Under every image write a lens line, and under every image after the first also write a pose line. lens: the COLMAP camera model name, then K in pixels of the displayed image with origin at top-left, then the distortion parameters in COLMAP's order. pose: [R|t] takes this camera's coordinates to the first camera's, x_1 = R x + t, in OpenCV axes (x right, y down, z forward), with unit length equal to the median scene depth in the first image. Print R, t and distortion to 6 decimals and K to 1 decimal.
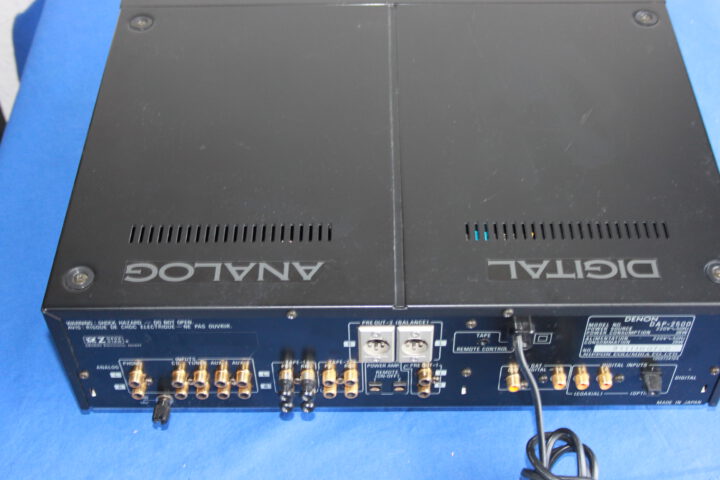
lens RADIAL K [[1051.7, 0, 360.3], [0, 1051.7, 241.8], [0, 0, 1]] dist [-0.010649, 0.000000]
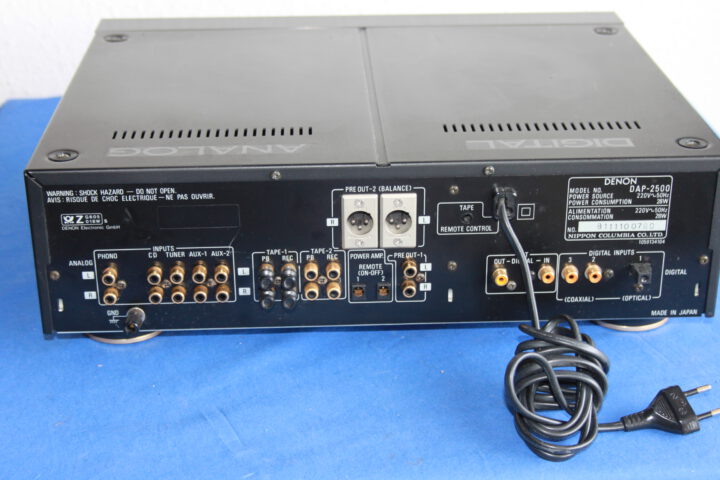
lens RADIAL K [[1321.5, 0, 360.2], [0, 1321.5, 246.8], [0, 0, 1]] dist [0.043752, 0.000000]
pose [[0.998829, -0.009796, 0.047379, -0.042171], [0.027710, 0.918592, -0.394235, 0.592193], [-0.039660, 0.395086, 0.917788, -0.130129]]
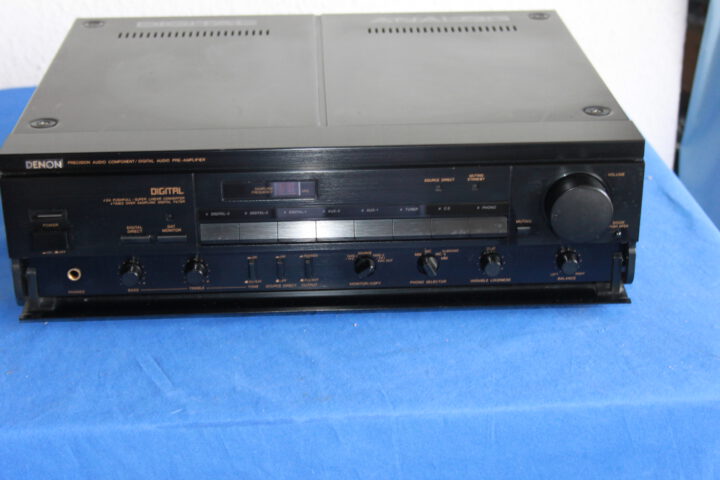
lens RADIAL K [[1379.8, 0, 361.2], [0, 1379.8, 236.6], [0, 0, 1]] dist [0.068690, 0.000000]
pose [[0.998316, -0.020420, 0.054297, 0.021834], [0.040326, 0.917139, -0.396523, 0.704025], [-0.041701, 0.398045, 0.916418, -0.314392]]
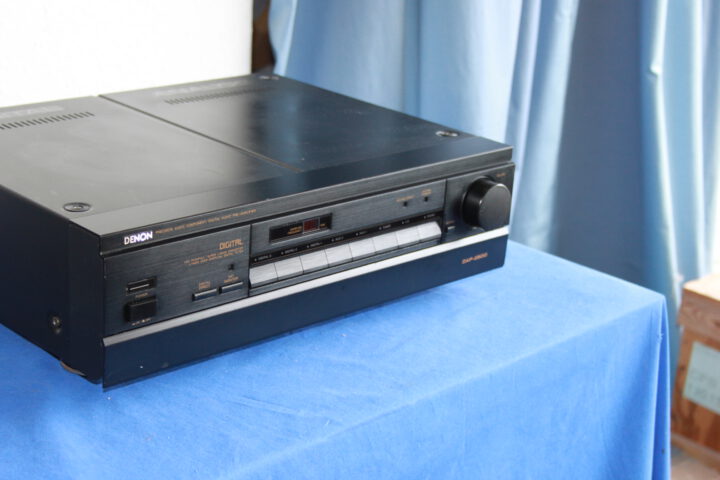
lens RADIAL K [[1379.8, 0, 358.9], [0, 1379.8, 239.4], [0, 0, 1]] dist [0.068690, 0.000000]
pose [[0.711714, -0.179461, 0.679159, -1.025780], [0.471212, 0.838999, -0.272103, 0.586417], [-0.520982, 0.513687, 0.681691, -0.179051]]
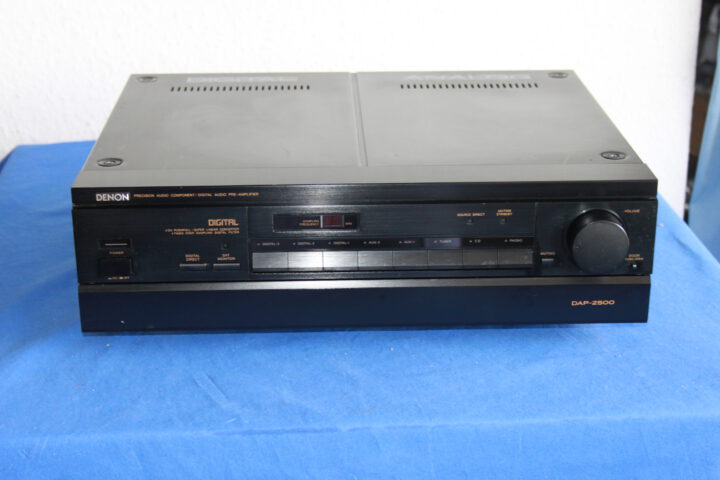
lens RADIAL K [[1379.8, 0, 363.1], [0, 1379.8, 236.5], [0, 0, 1]] dist [0.068690, 0.000000]
pose [[0.998649, -0.009172, 0.051155, -0.019886], [0.031281, 0.892120, -0.450713, 0.808939], [-0.041502, 0.451704, 0.891202, -0.410409]]
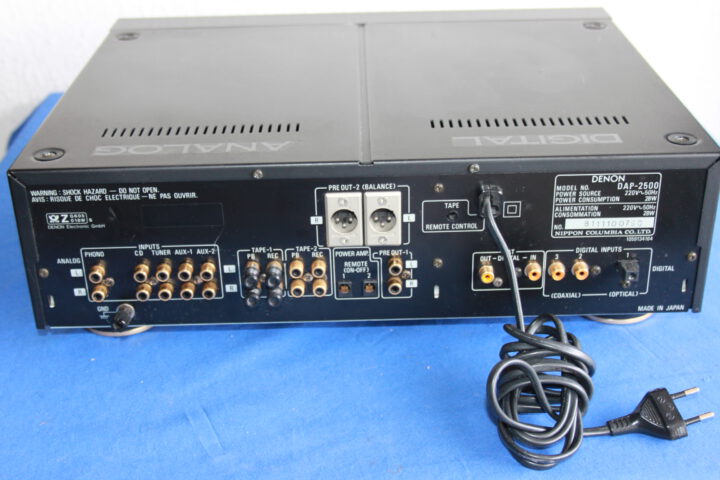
lens RADIAL K [[1051.7, 0, 357.7], [0, 1051.7, 244.8], [0, 0, 1]] dist [-0.010649, 0.000000]
pose [[0.999887, -0.012331, 0.008631, 0.018747], [0.014598, 0.934177, -0.356512, 0.456752], [-0.003666, 0.356597, 0.934251, 0.084994]]
